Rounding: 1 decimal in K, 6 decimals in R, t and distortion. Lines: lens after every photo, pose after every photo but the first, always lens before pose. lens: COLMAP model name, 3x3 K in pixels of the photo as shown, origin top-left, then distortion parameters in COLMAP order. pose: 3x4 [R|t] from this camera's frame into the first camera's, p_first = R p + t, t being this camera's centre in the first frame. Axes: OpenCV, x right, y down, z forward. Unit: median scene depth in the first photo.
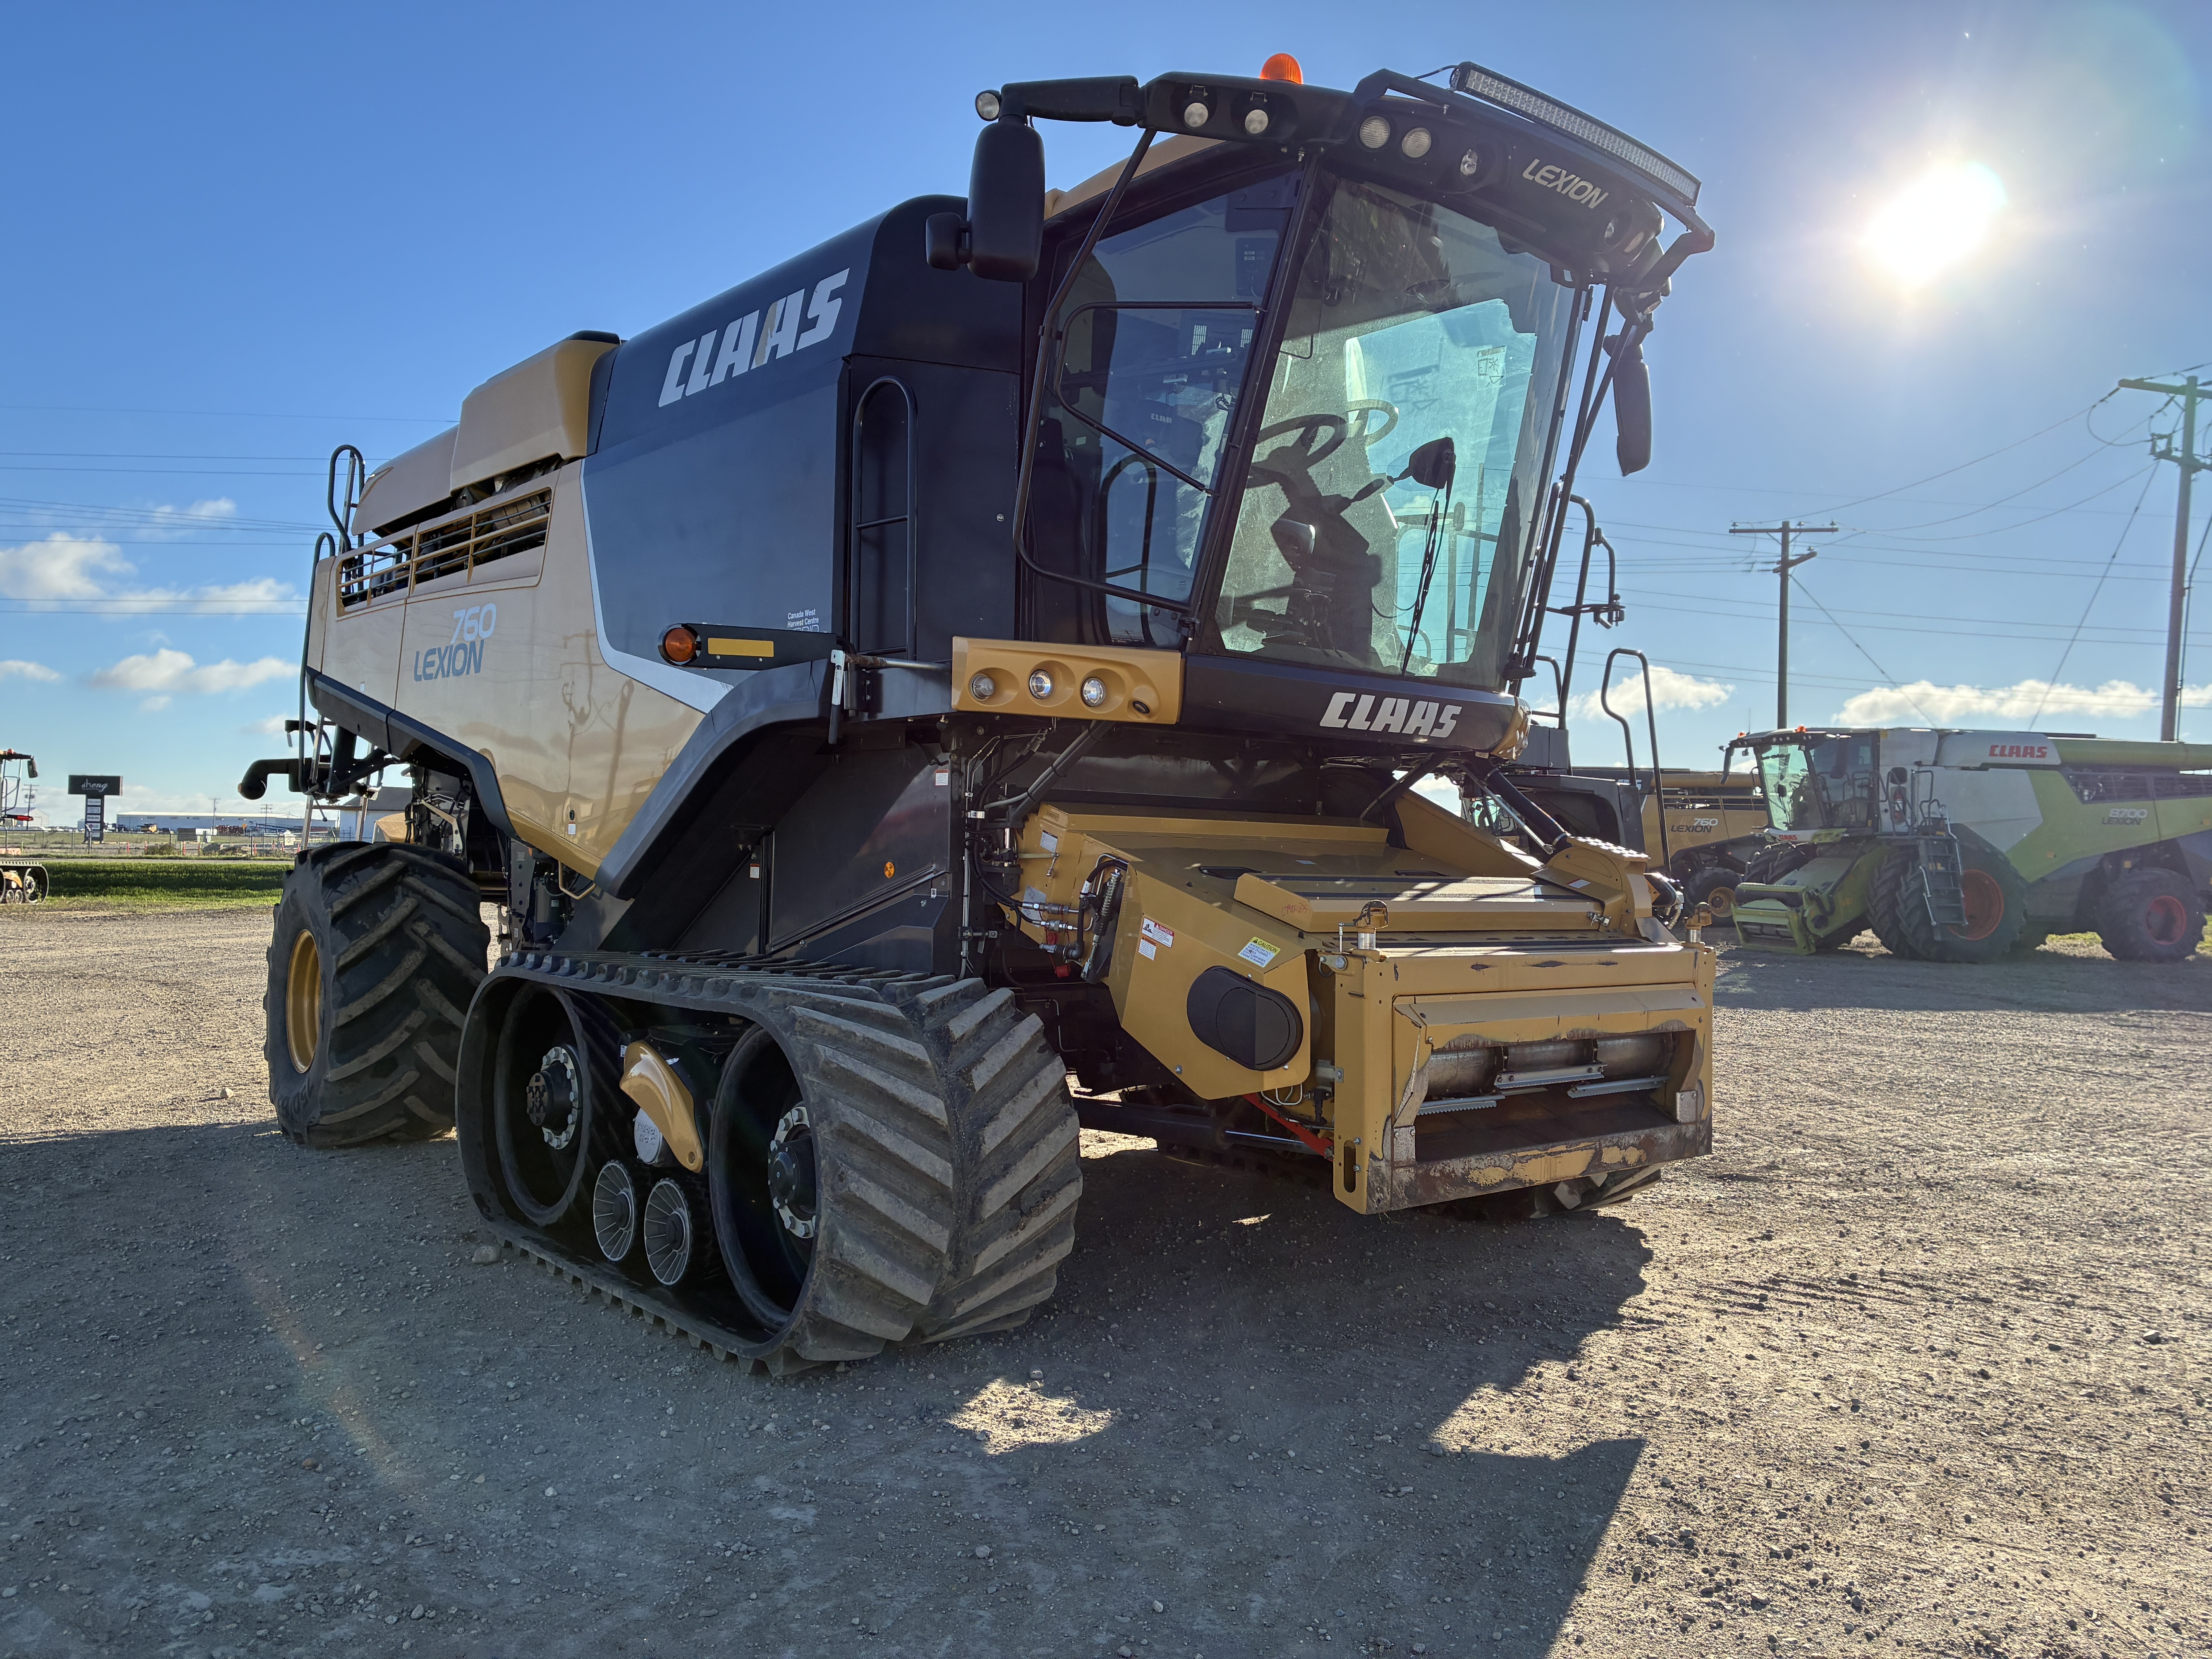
lens RADIAL K [[1673.7, 0, 1141.3], [0, 1673.7, 827.4], [0, 0, 1]] dist [0.055403, -0.002322]
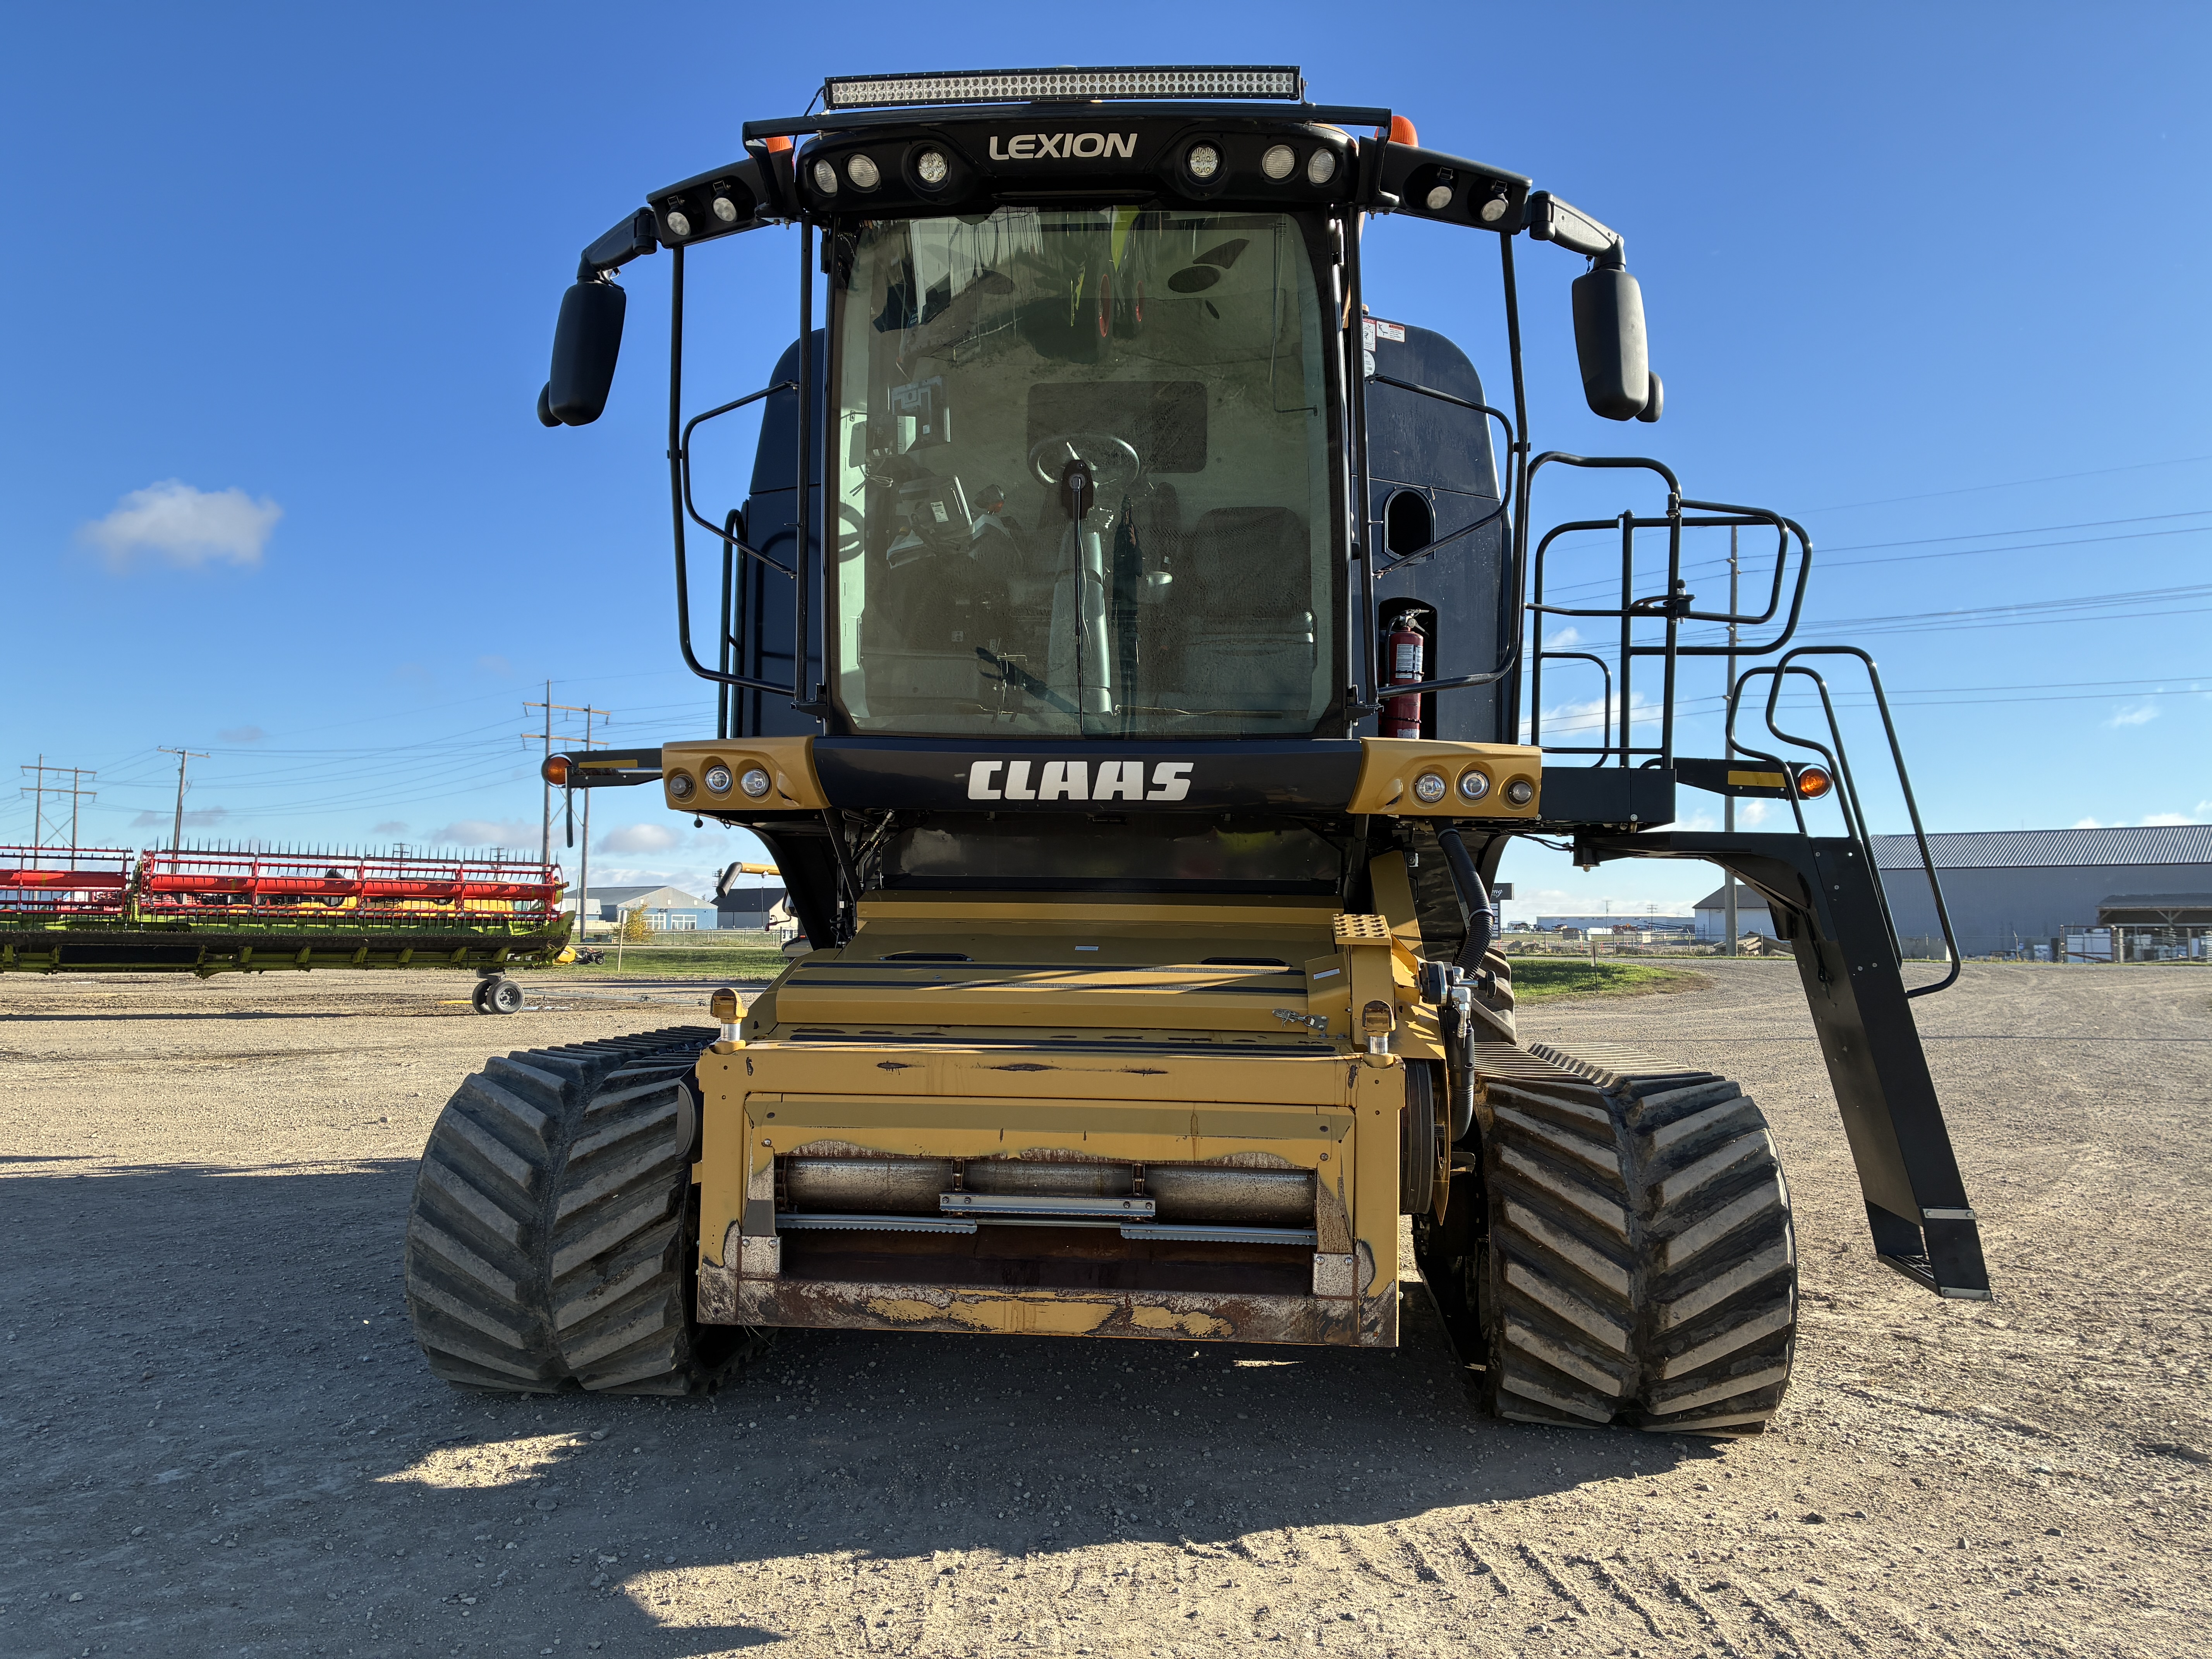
lens RADIAL K [[1668.5, 0, 1096.2], [0, 1668.5, 842.4], [0, 0, 1]] dist [0.092874, -0.116981]
pose [[0.703504, -0.049019, -0.708999, 0.922083], [0.014356, 0.998395, -0.054783, 0.016345], [0.710546, 0.028362, 0.703079, 0.465501]]
